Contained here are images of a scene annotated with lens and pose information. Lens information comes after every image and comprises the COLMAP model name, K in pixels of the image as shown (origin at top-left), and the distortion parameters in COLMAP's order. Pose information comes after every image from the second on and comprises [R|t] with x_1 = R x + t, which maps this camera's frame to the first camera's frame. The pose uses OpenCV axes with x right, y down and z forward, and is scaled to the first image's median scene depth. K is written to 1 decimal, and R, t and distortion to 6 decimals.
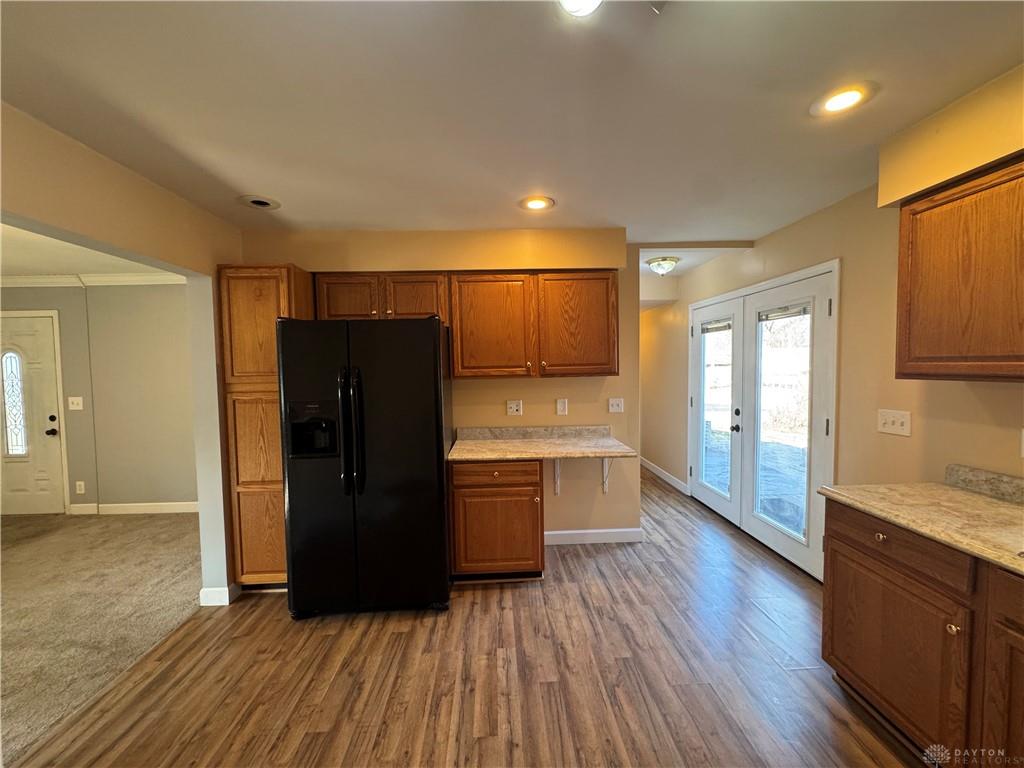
lens RADIAL K [[409.4, 0, 512.0], [0, 409.4, 384.0], [0, 0, 1]] dist [-0.002913, 0.000628]
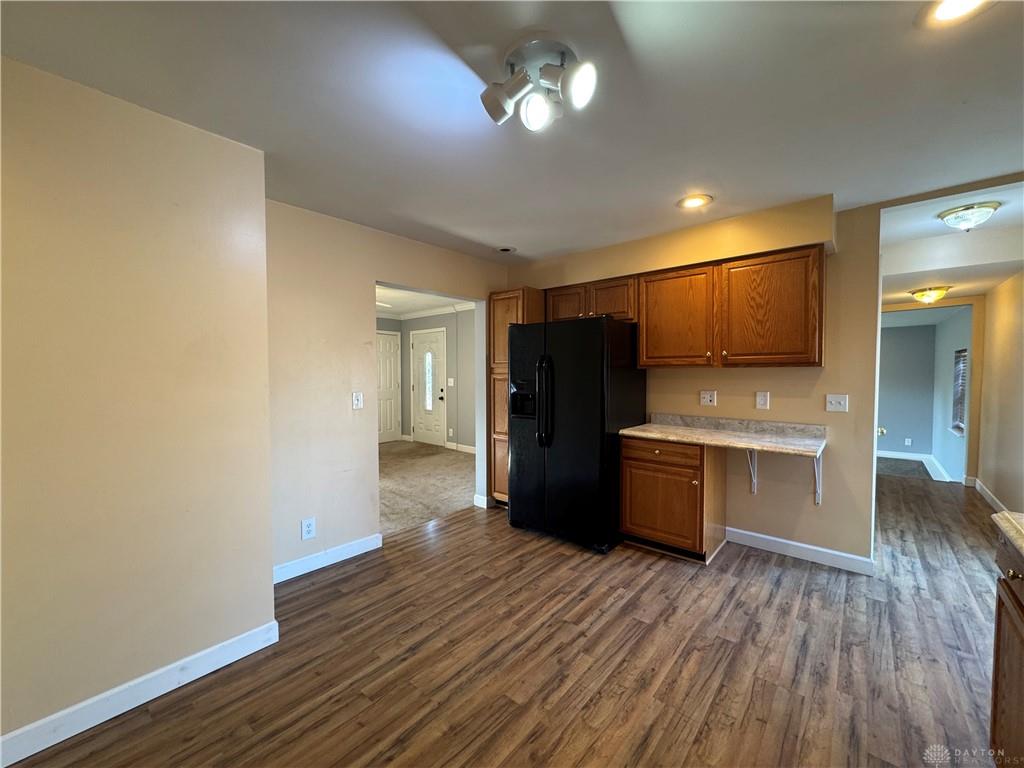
lens RADIAL K [[409.4, 0, 512.0], [0, 409.4, 384.0], [0, 0, 1]] dist [-0.002913, 0.000628]
pose [[0.727833, 0.038758, -0.684658, 0.430884], [-0.040203, 0.999096, 0.013820, 0.035568], [0.684575, 0.017467, 0.728733, -0.086768]]
